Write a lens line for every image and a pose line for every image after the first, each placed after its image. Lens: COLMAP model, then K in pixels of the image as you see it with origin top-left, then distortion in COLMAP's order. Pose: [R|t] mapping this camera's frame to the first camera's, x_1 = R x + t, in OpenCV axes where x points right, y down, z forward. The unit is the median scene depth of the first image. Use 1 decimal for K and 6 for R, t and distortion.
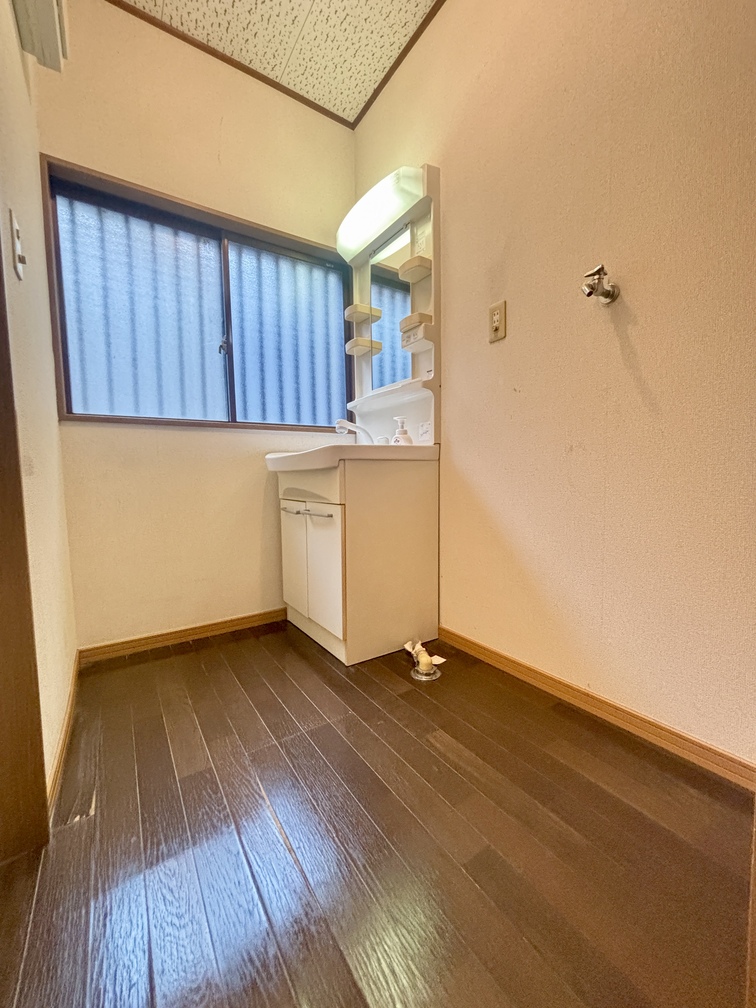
lens RADIAL K [[405.1, 0, 379.1], [0, 405.1, 503.6], [0, 0, 1]] dist [-0.000535, -0.000276]
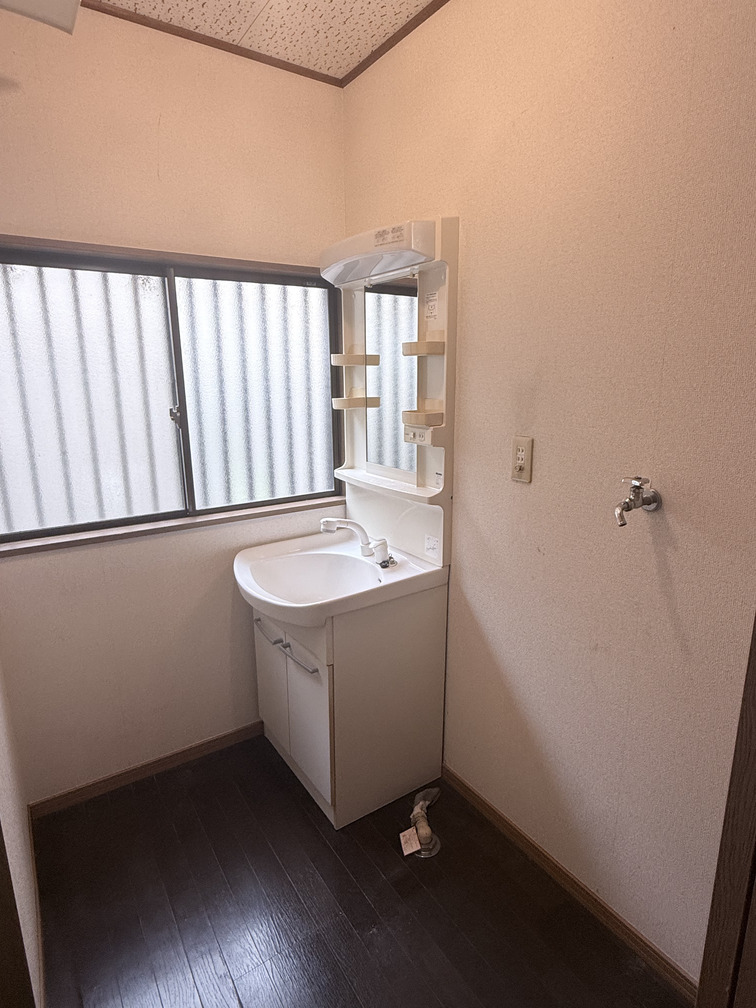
lens RADIAL K [[556.0, 0, 378.0], [0, 556.0, 504.0], [0, 0, 1]] dist [-0.021141, 0.024241]
pose [[0.999961, 0.008668, 0.001889, 0.003387], [-0.008852, 0.989103, 0.146960, -0.377830], [-0.000594, -0.146971, 0.989141, -0.072497]]
